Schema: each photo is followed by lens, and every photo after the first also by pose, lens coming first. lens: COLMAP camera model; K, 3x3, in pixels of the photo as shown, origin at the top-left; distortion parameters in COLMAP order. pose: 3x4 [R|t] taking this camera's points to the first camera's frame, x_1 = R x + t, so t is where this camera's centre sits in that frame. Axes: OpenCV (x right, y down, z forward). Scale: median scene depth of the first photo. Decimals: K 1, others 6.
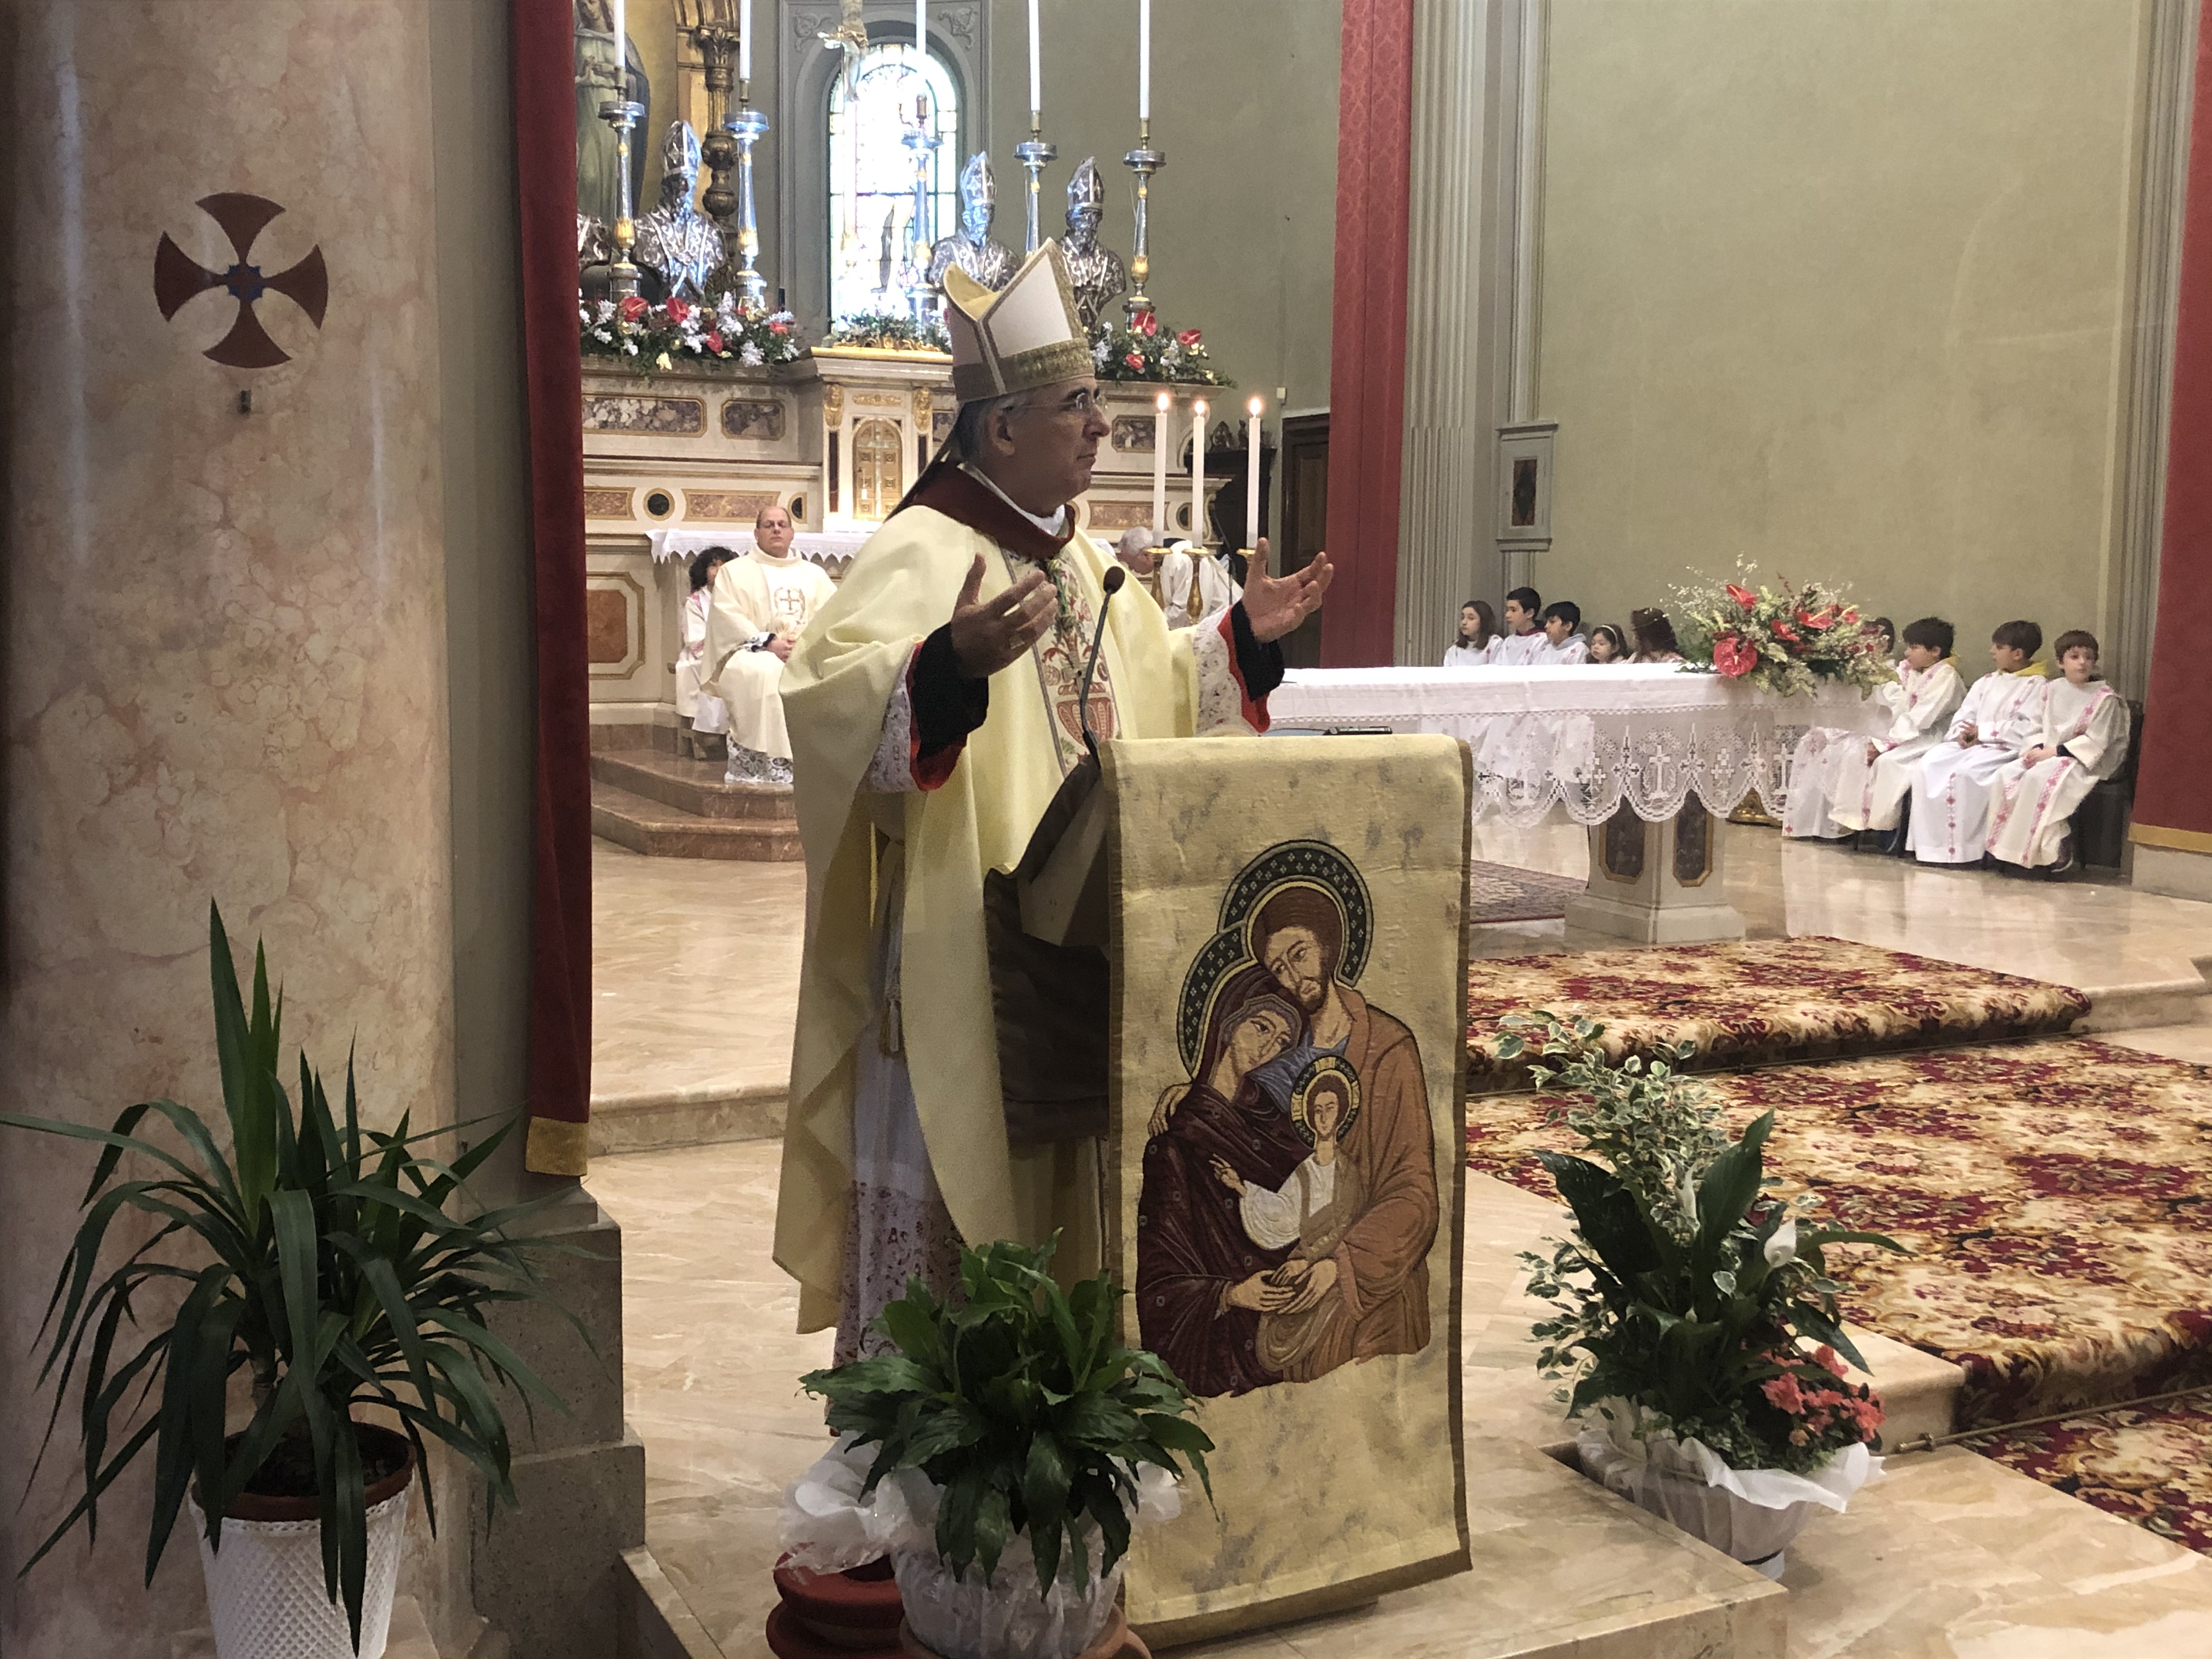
lens RADIAL K [[2366.9, 0, 1102.7], [0, 2366.9, 795.6], [0, 0, 1]] dist [0.062308, -0.112810]
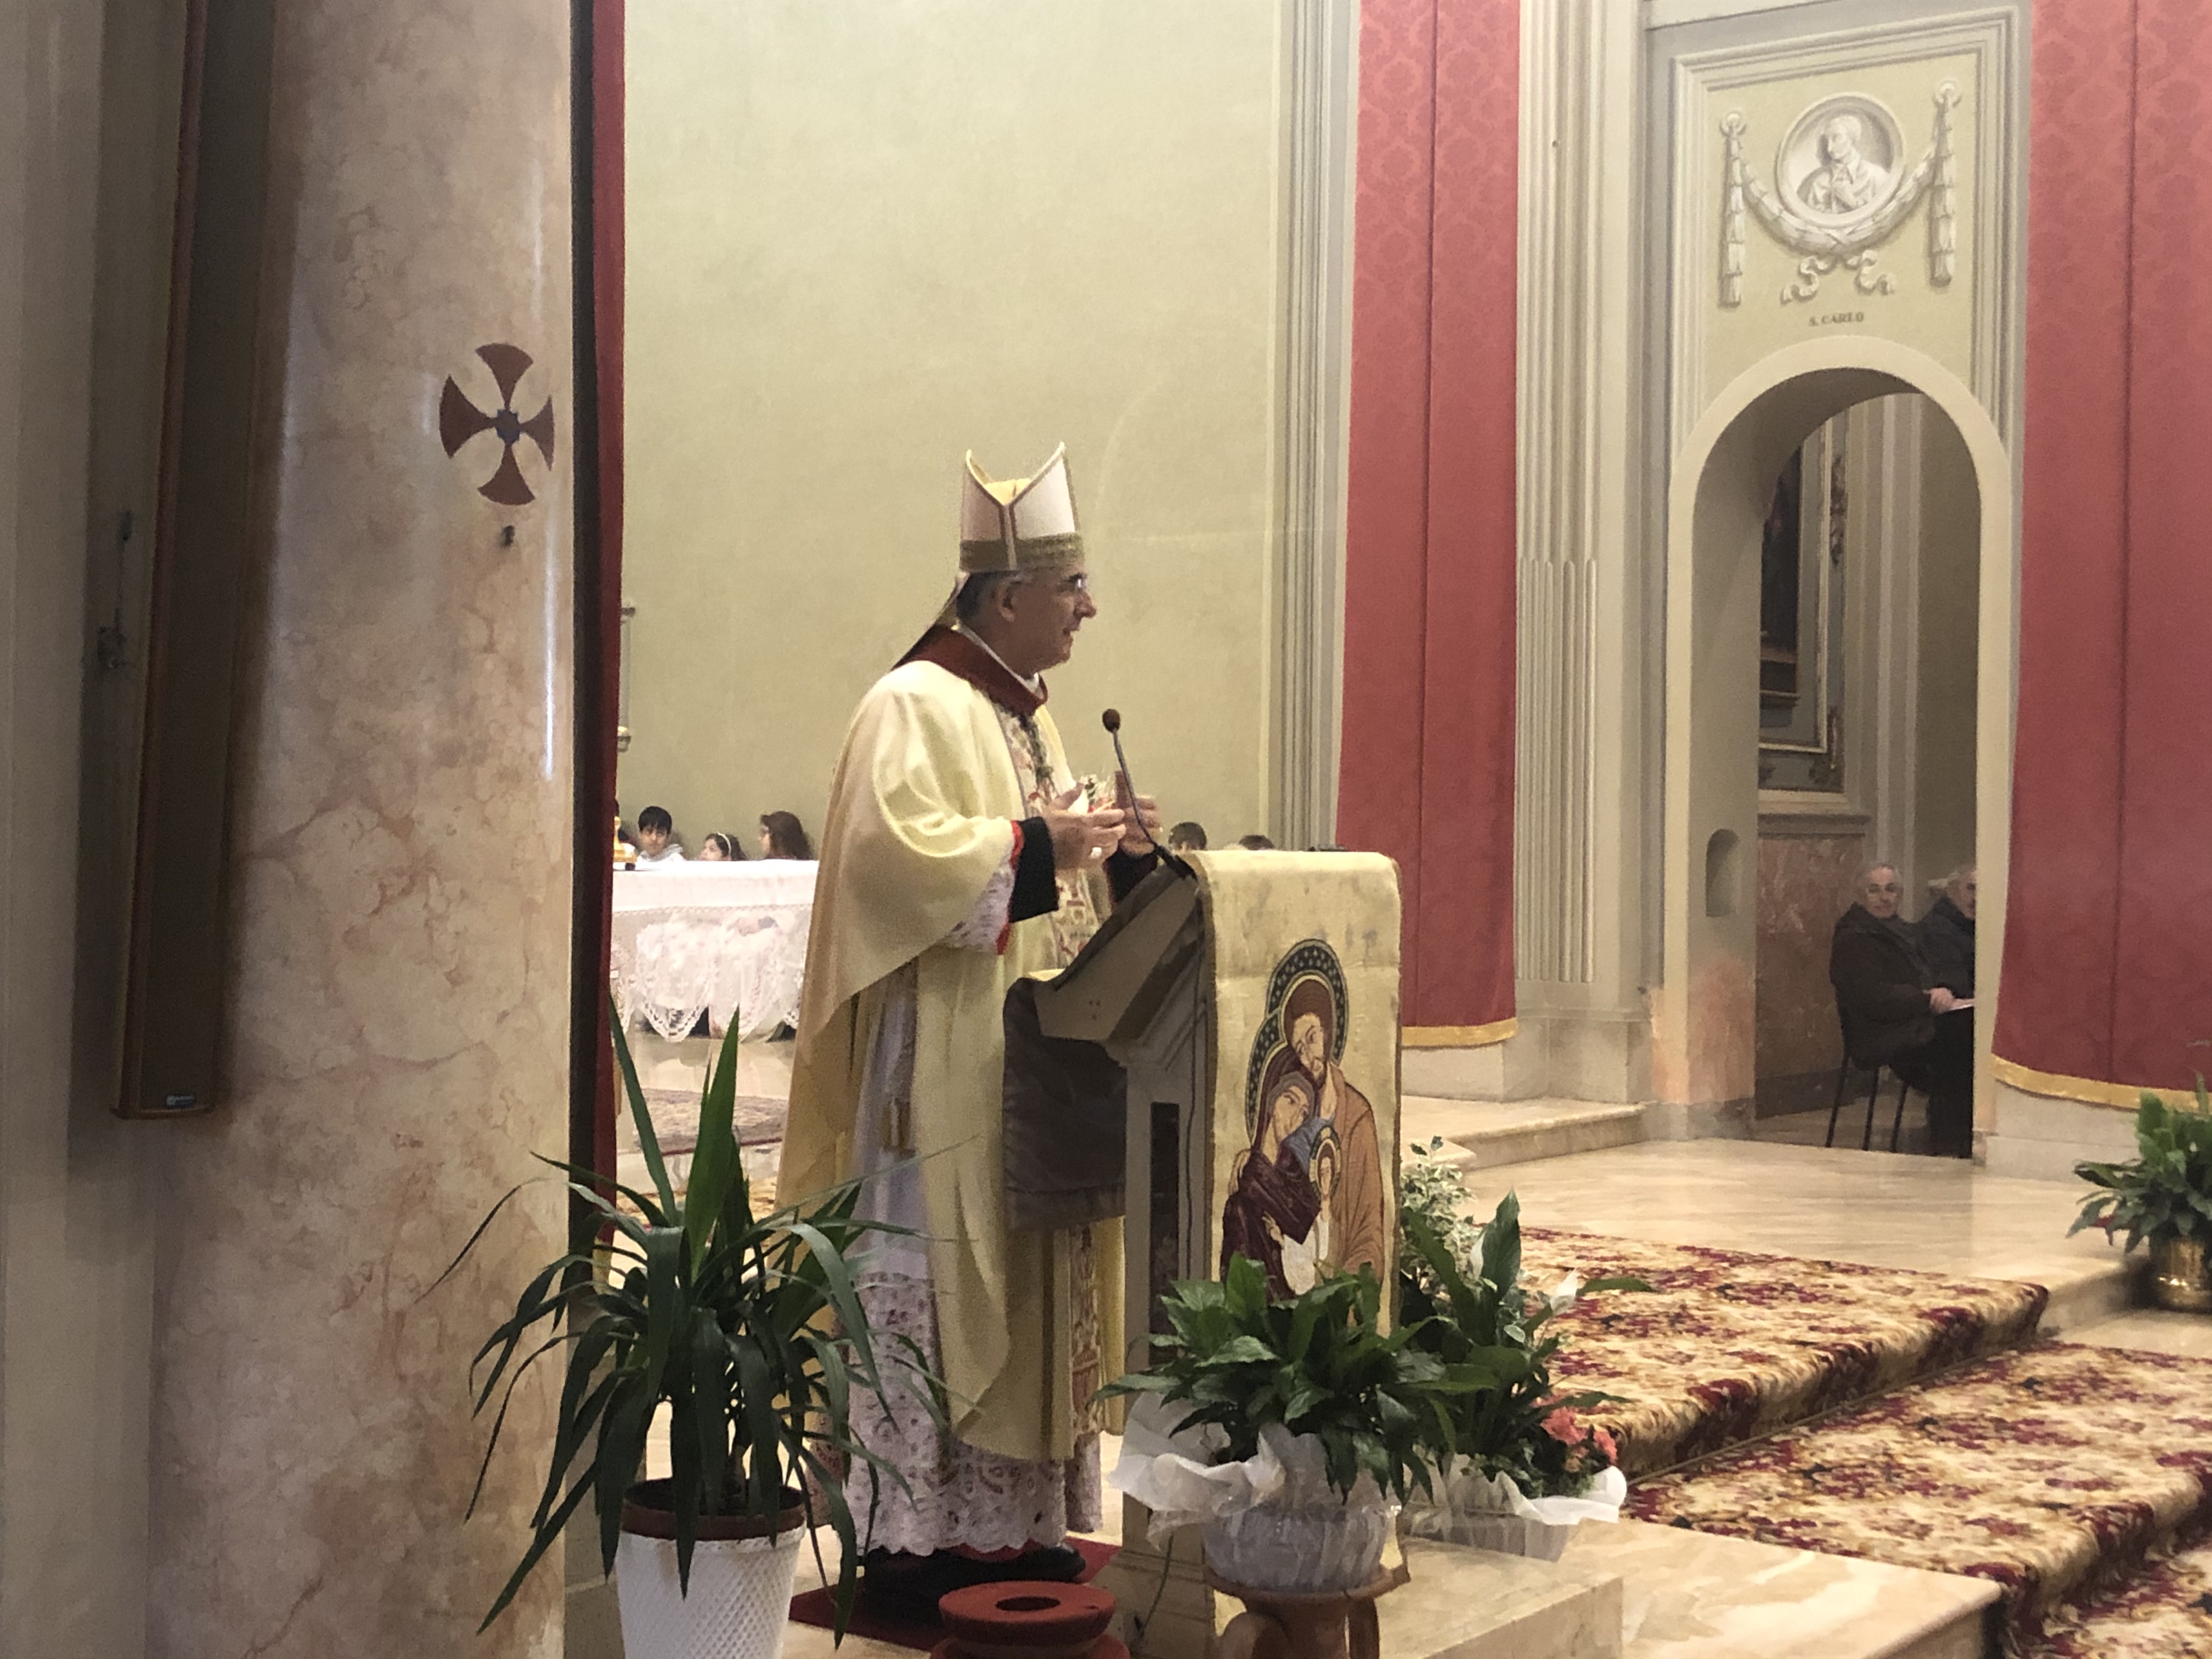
lens RADIAL K [[3015.6, 0, 1100.7], [0, 3015.6, 788.4], [0, 0, 1]] dist [0.123942, -0.396981]
pose [[0.894955, 0.006303, 0.446112, -0.577336], [0.037427, 0.995315, -0.089146, 0.062586], [-0.444584, 0.096478, 0.890526, -0.253130]]
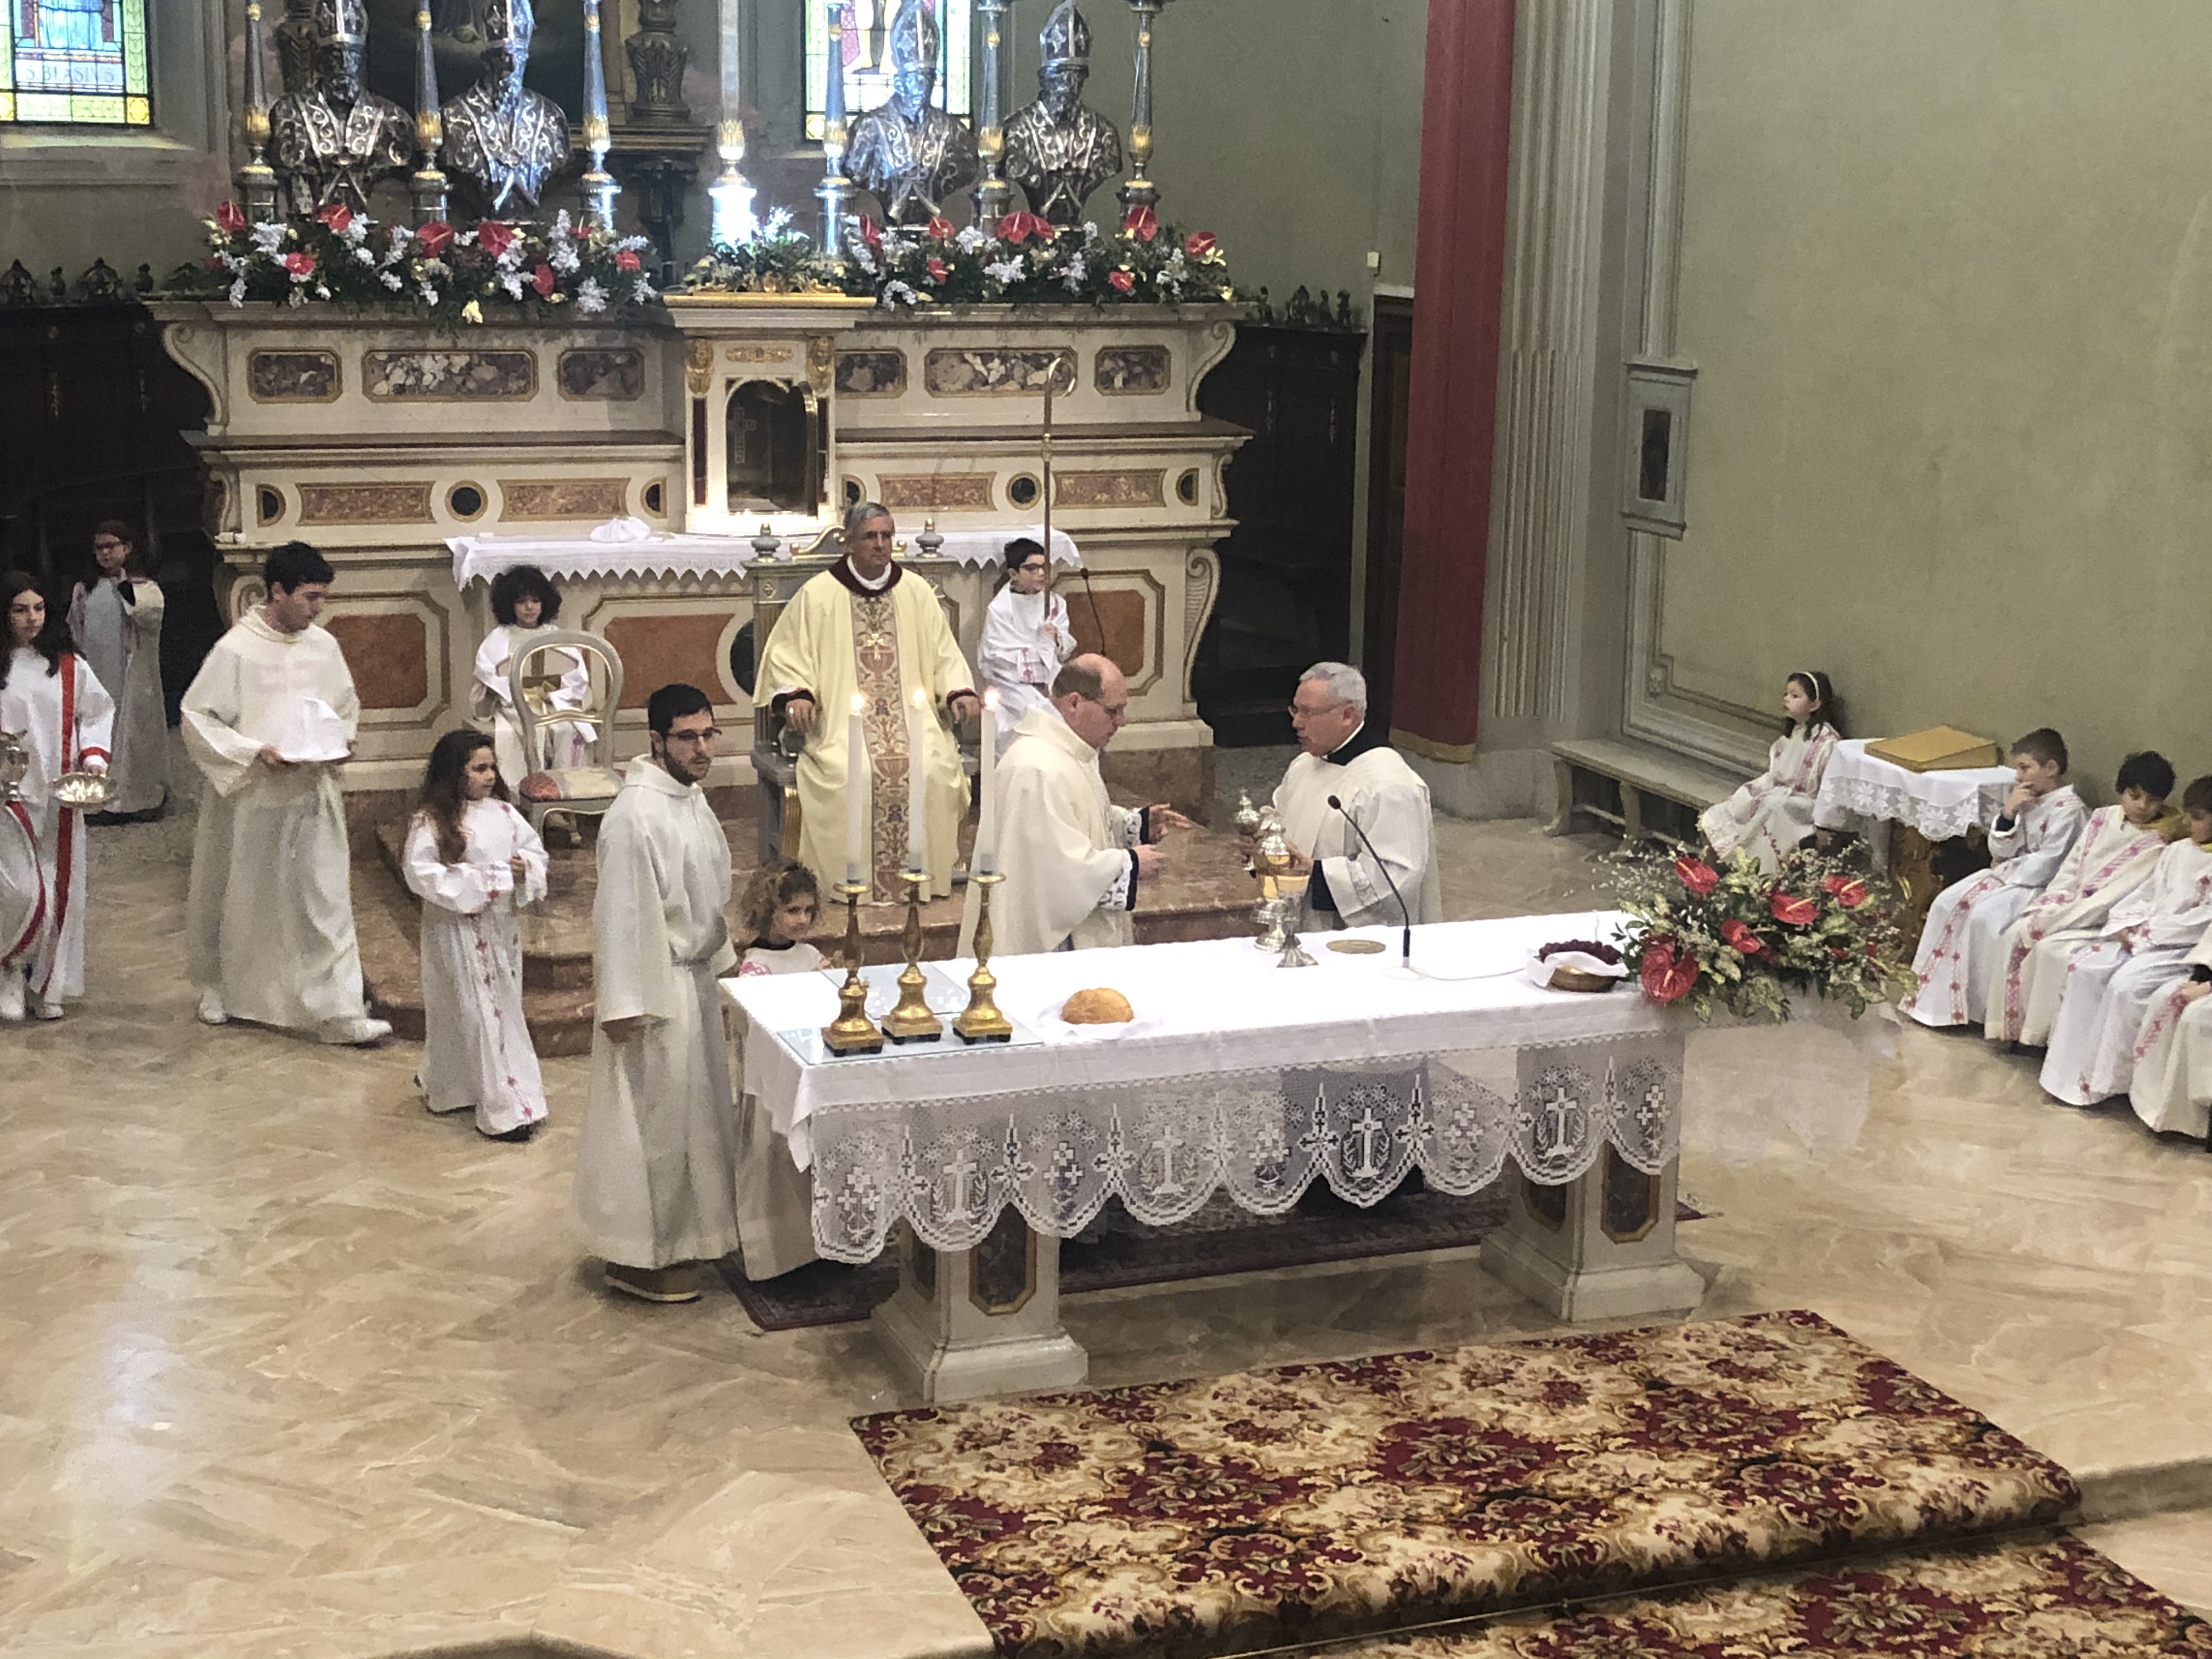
lens RADIAL K [[3185.4, 0, 1094.5], [0, 3185.4, 797.2], [0, 0, 1]] dist [0.113789, -0.352469]
pose [[0.995473, 0.024884, -0.091727, 0.385293], [-0.015534, 0.994738, 0.101265, -0.468747], [0.093764, -0.099382, 0.990622, -0.040925]]
